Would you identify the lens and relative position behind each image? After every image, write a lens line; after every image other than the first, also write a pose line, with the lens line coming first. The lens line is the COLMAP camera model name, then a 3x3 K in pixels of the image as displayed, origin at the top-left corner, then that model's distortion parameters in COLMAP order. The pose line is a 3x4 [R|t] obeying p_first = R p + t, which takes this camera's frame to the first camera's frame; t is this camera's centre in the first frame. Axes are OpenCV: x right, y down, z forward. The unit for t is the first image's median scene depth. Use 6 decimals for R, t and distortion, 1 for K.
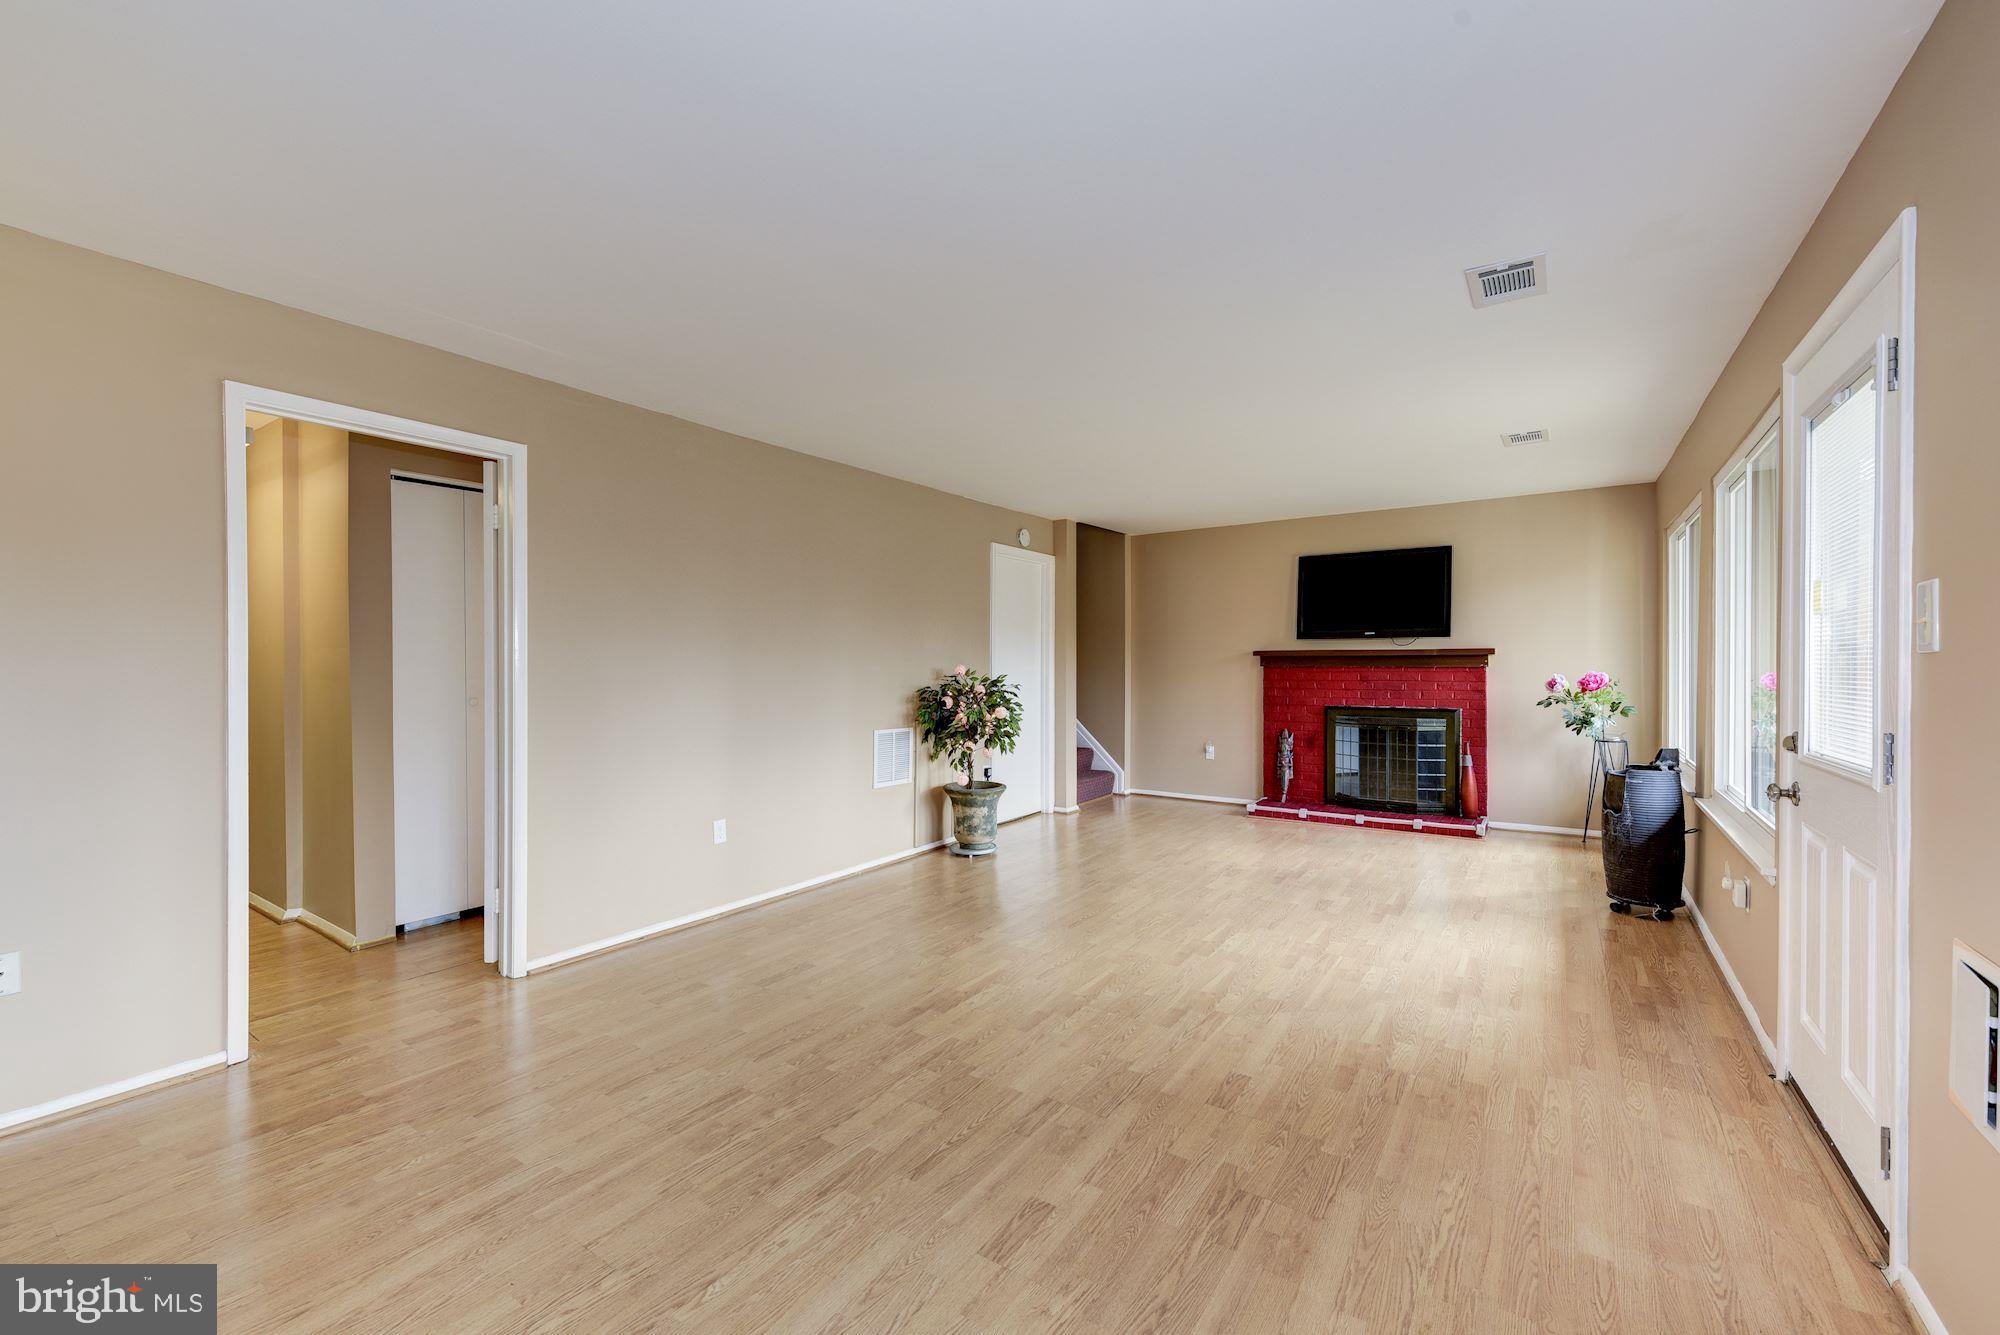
lens RADIAL K [[811.7, 0, 997.8], [0, 811.7, 666.8], [0, 0, 1]] dist [0.001104, 0.000374]
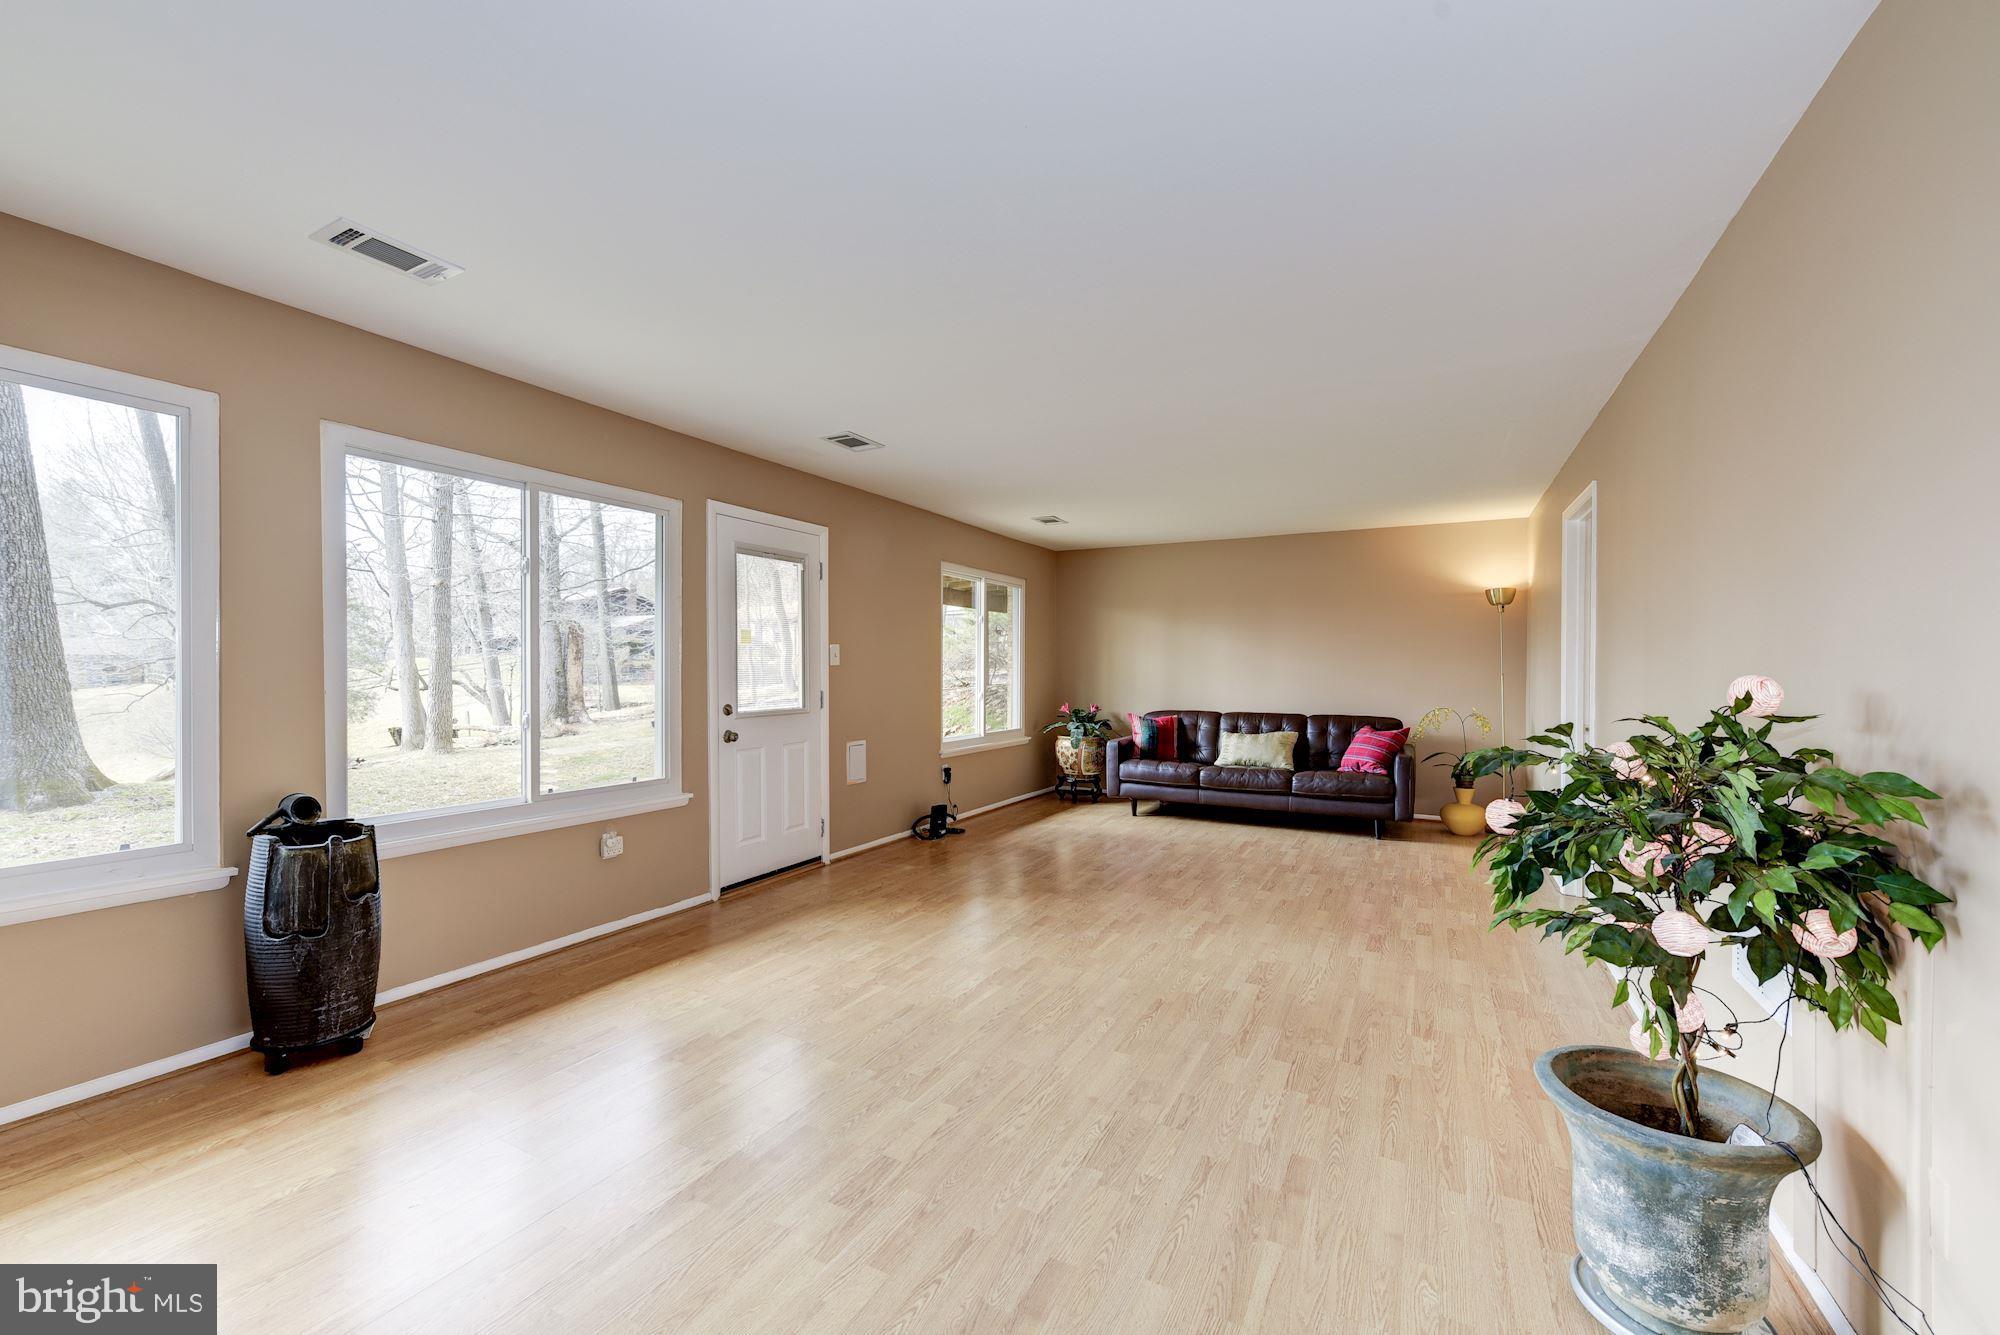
lens RADIAL K [[811.7, 0, 1000.6], [0, 811.7, 672.5], [0, 0, 1]] dist [0.001104, 0.000374]
pose [[-0.992556, -0.000598, -0.121787, 0.425603], [-0.001606, 0.999965, 0.008183, -0.009094], [0.121778, 0.008318, -0.992523, 2.200553]]
